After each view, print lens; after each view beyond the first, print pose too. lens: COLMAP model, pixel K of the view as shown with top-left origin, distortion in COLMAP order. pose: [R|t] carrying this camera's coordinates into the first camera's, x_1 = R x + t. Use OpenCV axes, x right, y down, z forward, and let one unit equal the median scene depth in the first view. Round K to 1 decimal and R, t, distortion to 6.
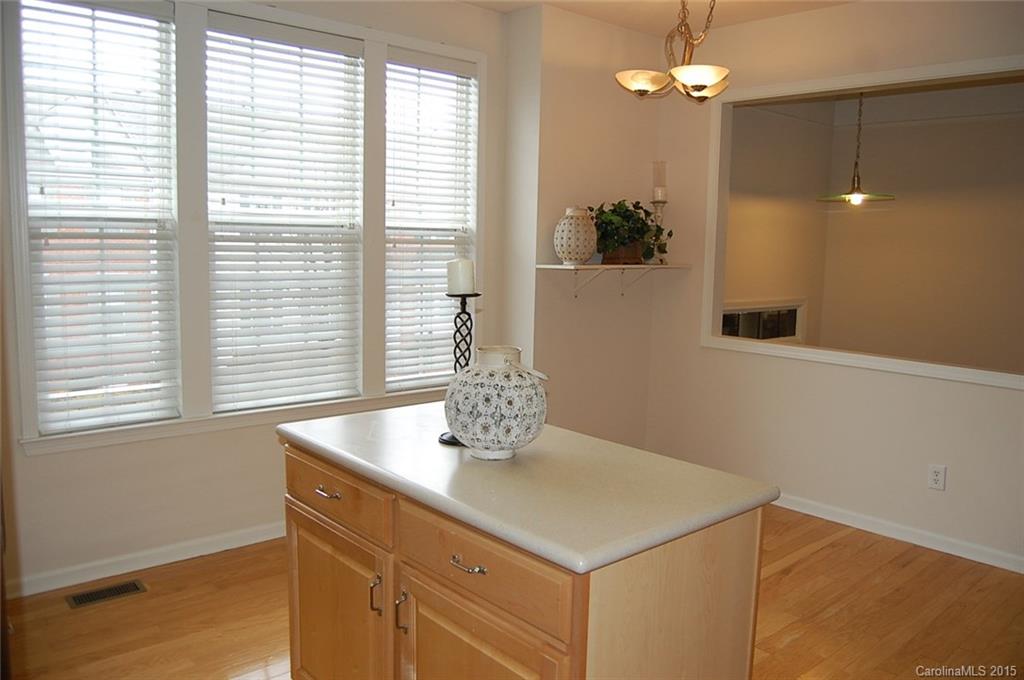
lens RADIAL K [[792.7, 0, 515.3], [0, 792.7, 337.9], [0, 0, 1]] dist [-0.096753, 0.036814]
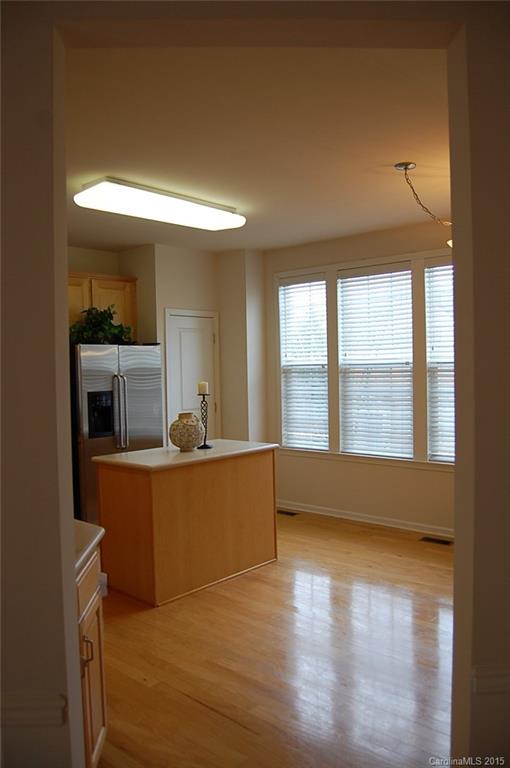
lens RADIAL K [[594.5, 0, 255.0], [0, 594.5, 384.0], [0, 0, 1]] dist [-0.096753, 0.036814]
pose [[0.110768, 0.000471, -0.993846, 1.205284], [-0.094691, 0.995456, -0.010082, -0.051994], [0.989325, 0.095225, 0.110309, 0.561913]]
